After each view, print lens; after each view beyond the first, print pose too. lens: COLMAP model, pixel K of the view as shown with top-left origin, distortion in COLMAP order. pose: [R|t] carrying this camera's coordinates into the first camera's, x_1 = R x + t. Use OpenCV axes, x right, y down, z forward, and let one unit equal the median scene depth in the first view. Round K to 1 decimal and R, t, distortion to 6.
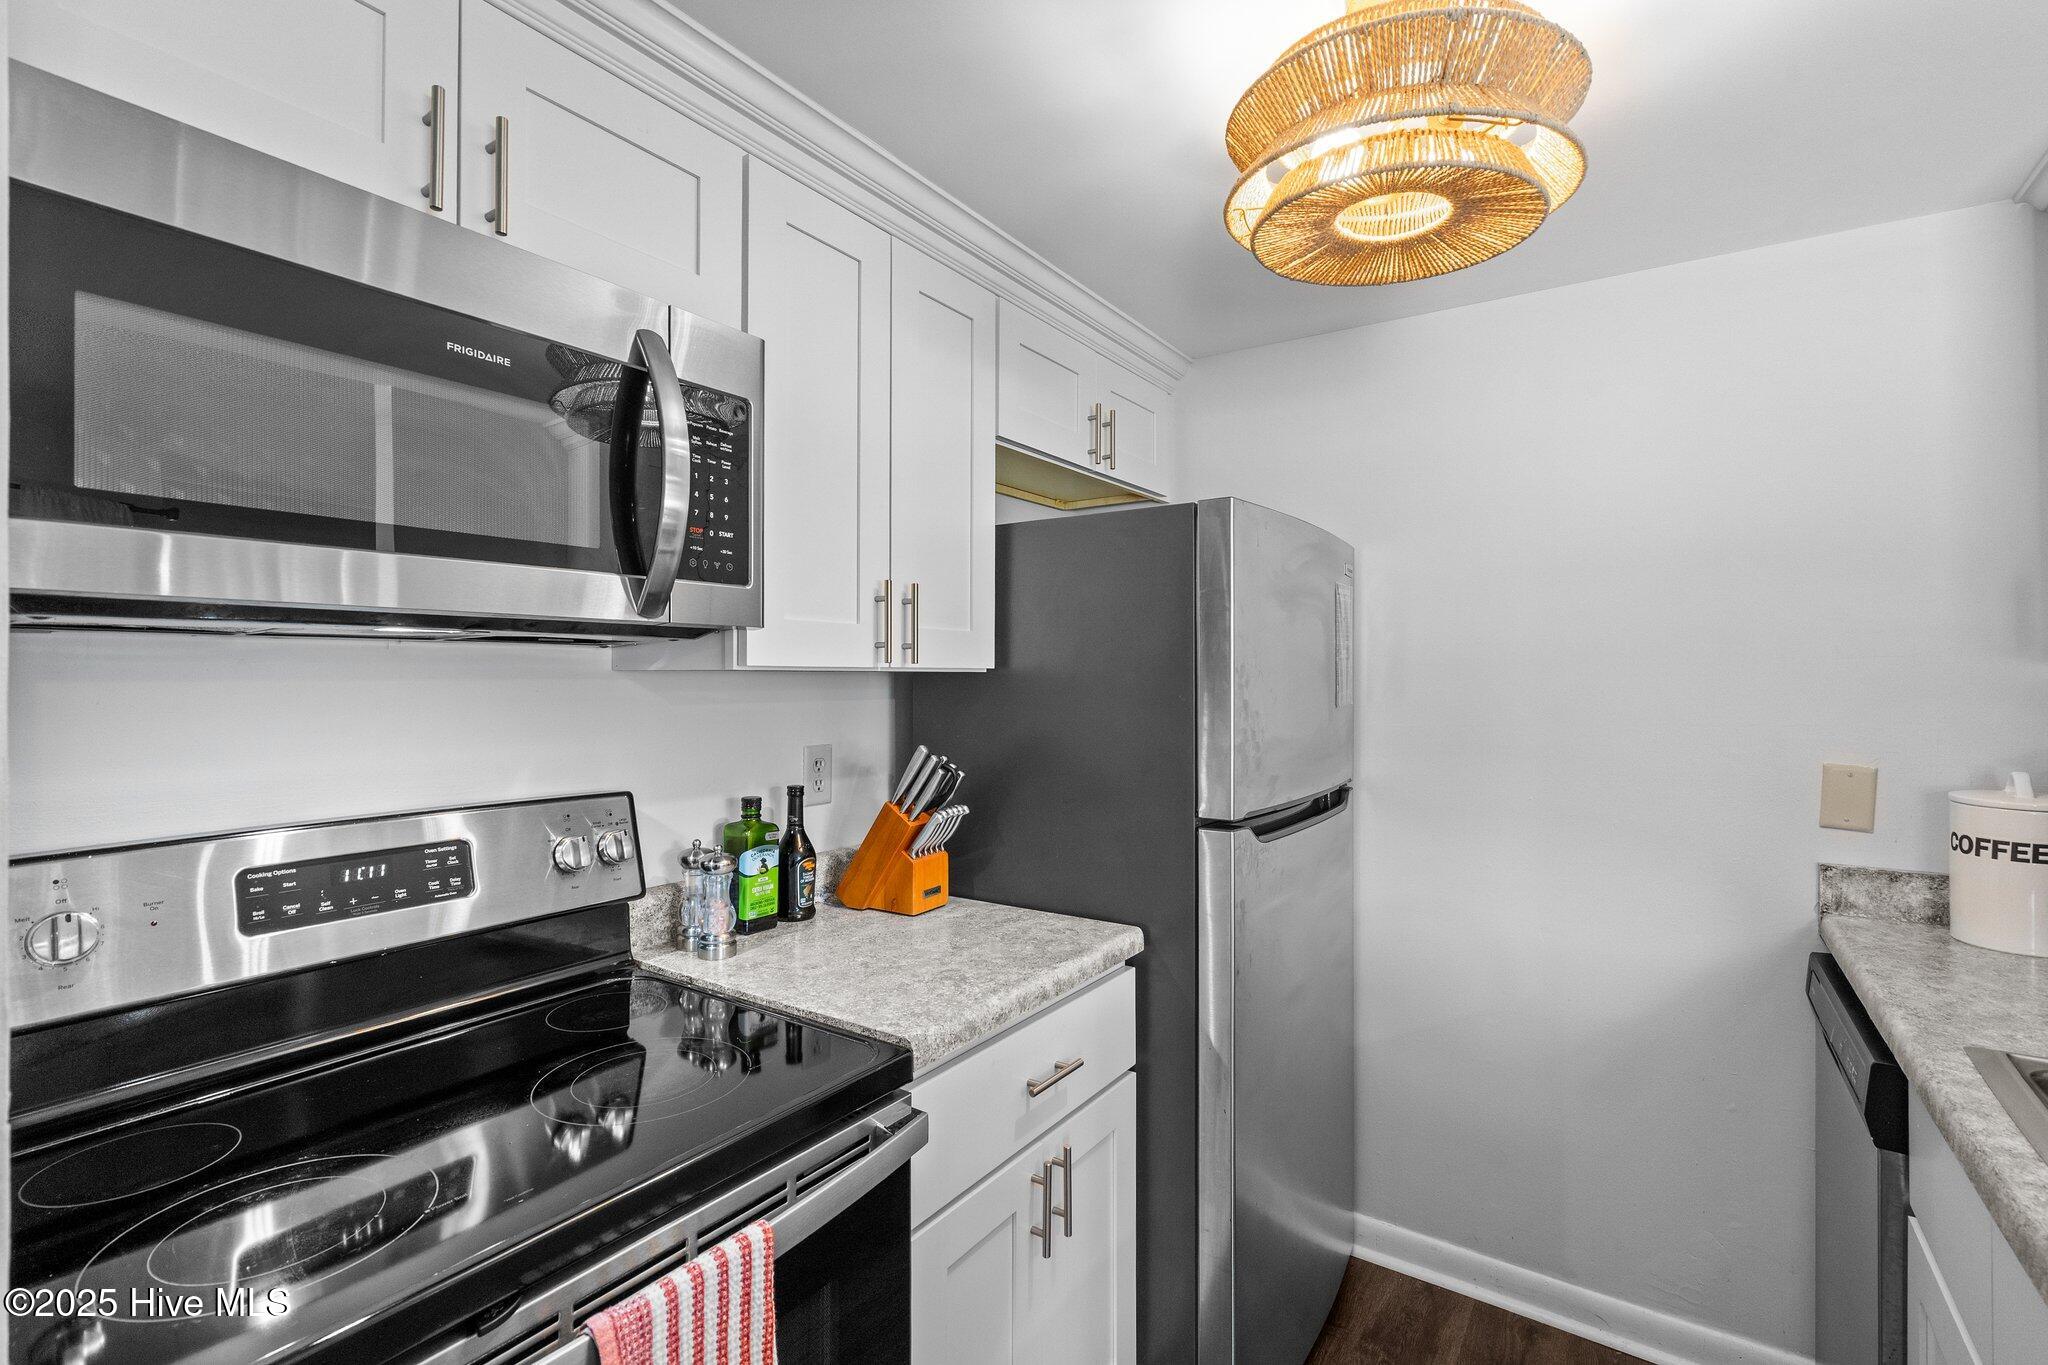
lens RADIAL K [[932.7, 0, 1019.1], [0, 932.7, 671.8], [0, 0, 1]] dist [-0.002248, 0.000501]
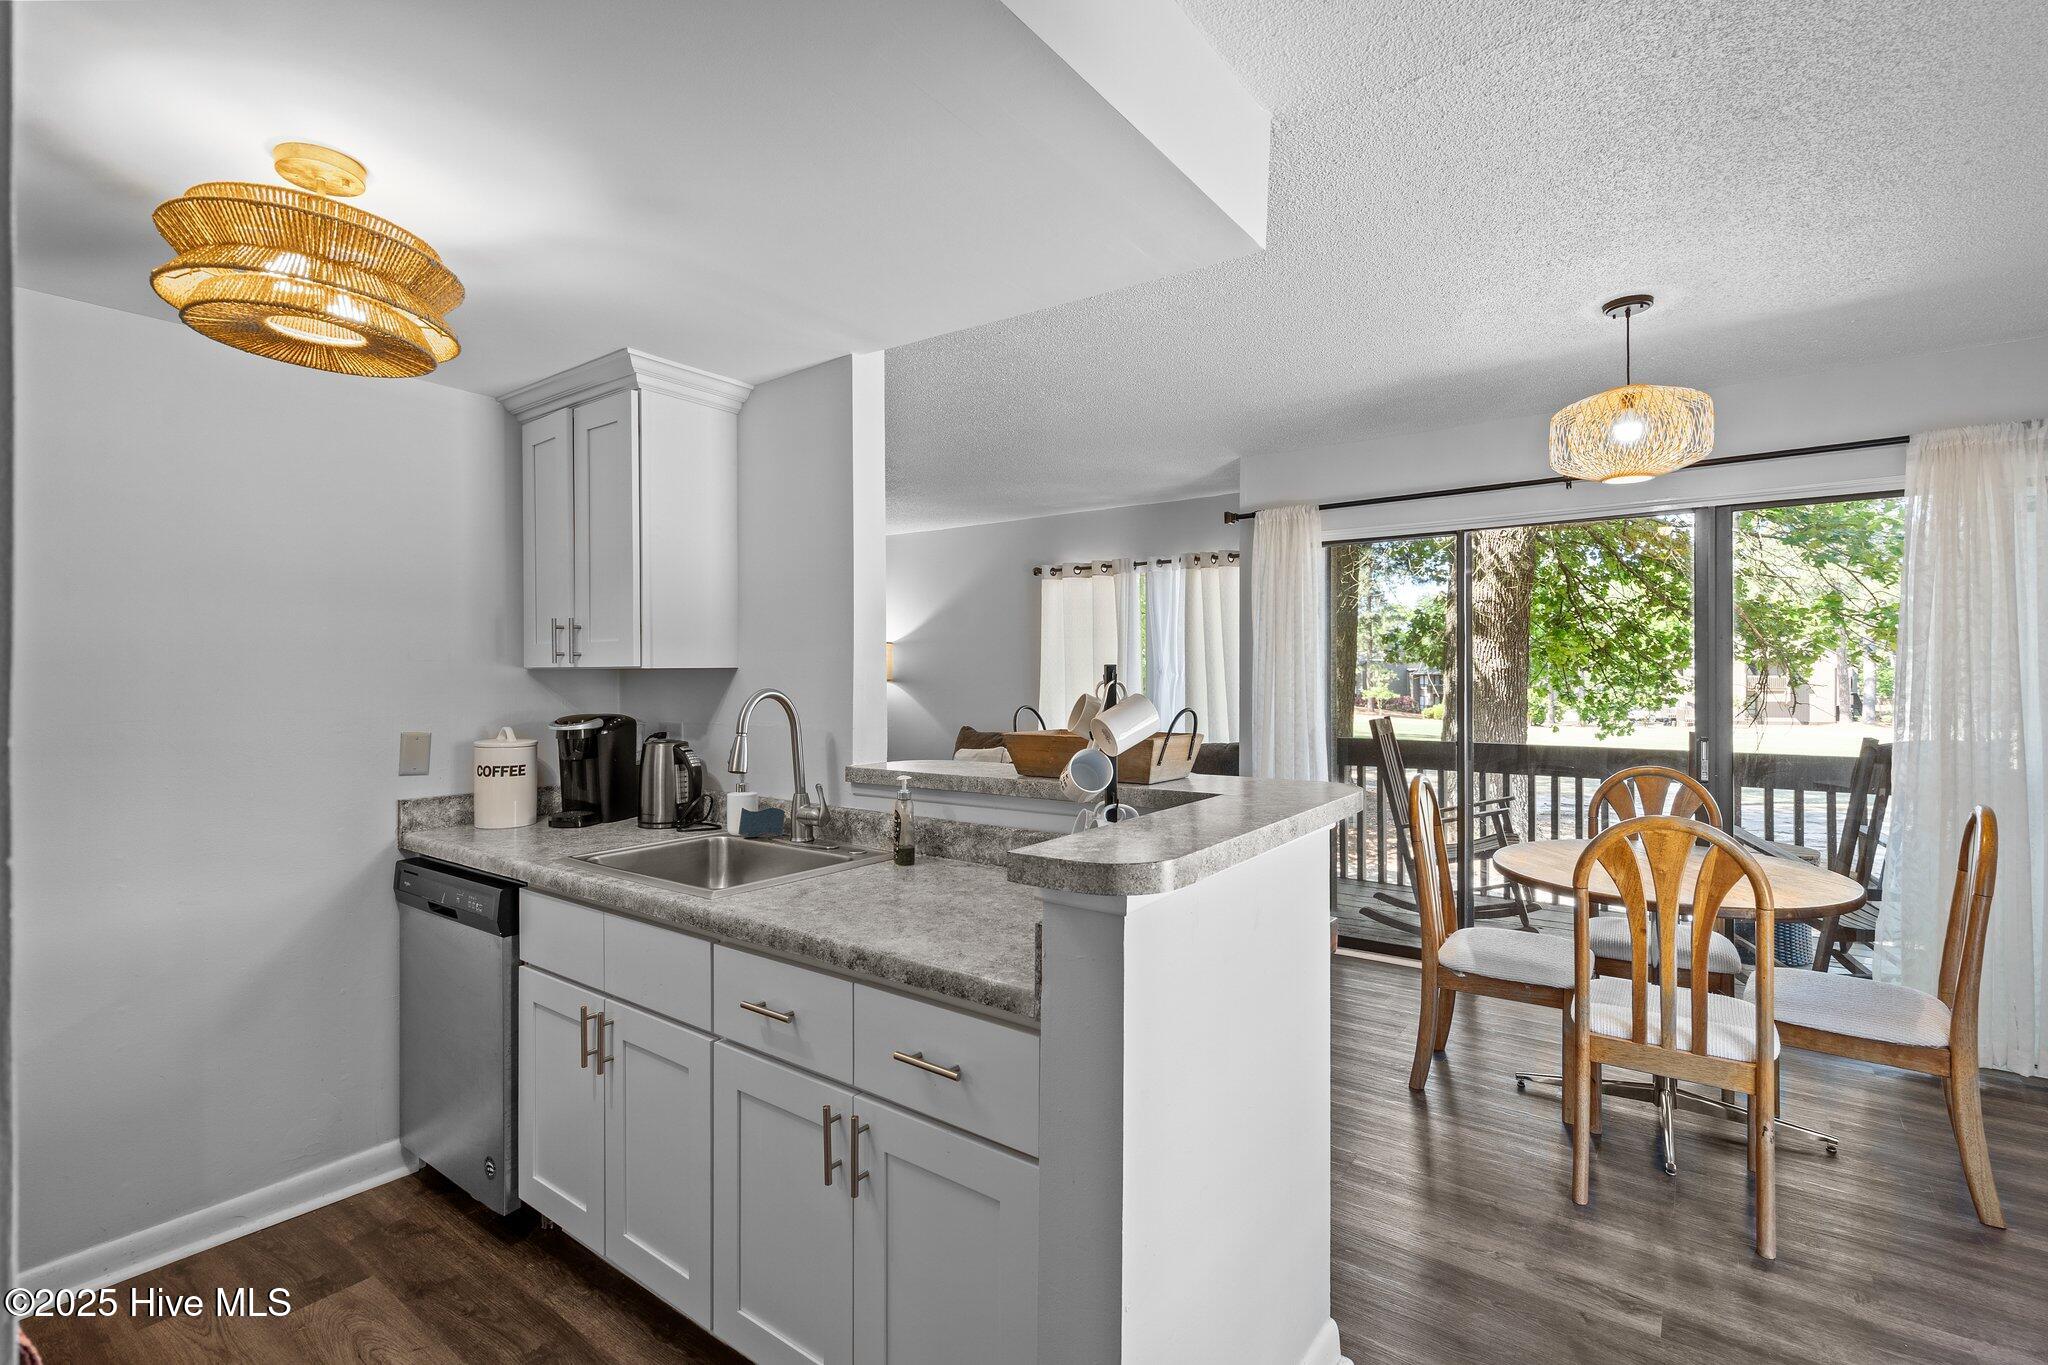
lens RADIAL K [[932.7, 0, 1019.1], [0, 932.7, 671.8], [0, 0, 1]] dist [-0.002248, 0.000501]
pose [[0.037793, -0.000305, 0.999286, -0.624756], [-0.000126, 1.000000, 0.000310, 0.001005], [-0.999286, -0.000138, 0.037793, -0.041971]]
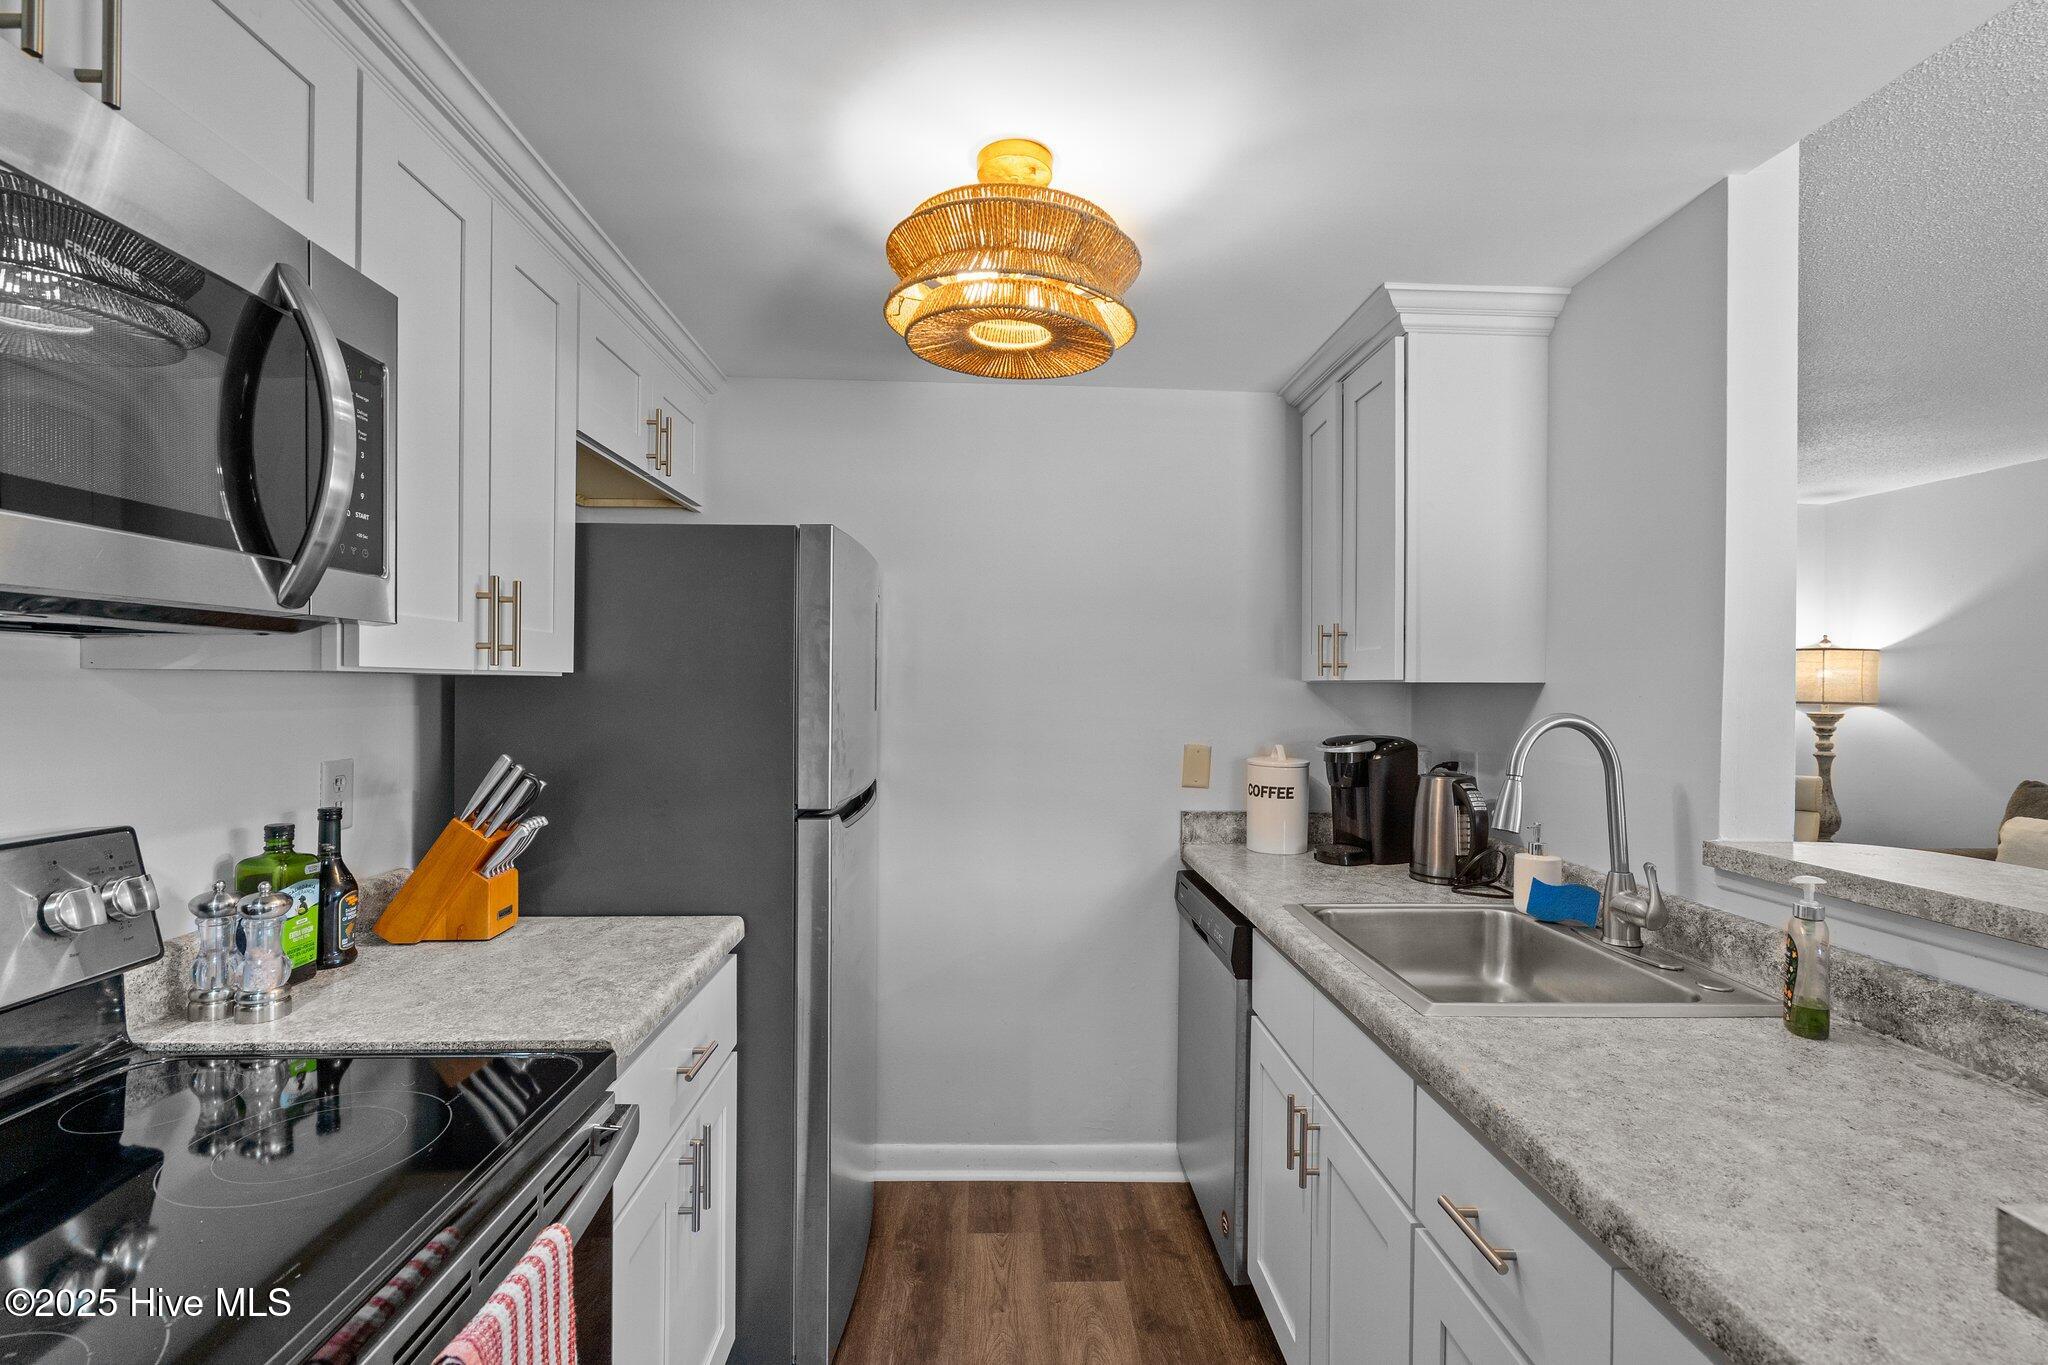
lens RADIAL K [[927.2, 0, 1023.3], [0, 927.2, 689.8], [0, 0, 1]] dist [-0.002667, 0.000359]
pose [[0.804272, 0.003771, 0.594249, -0.249841], [-0.011183, 0.999899, 0.008789, 0.000781], [-0.594156, -0.013714, 0.804233, -0.048267]]
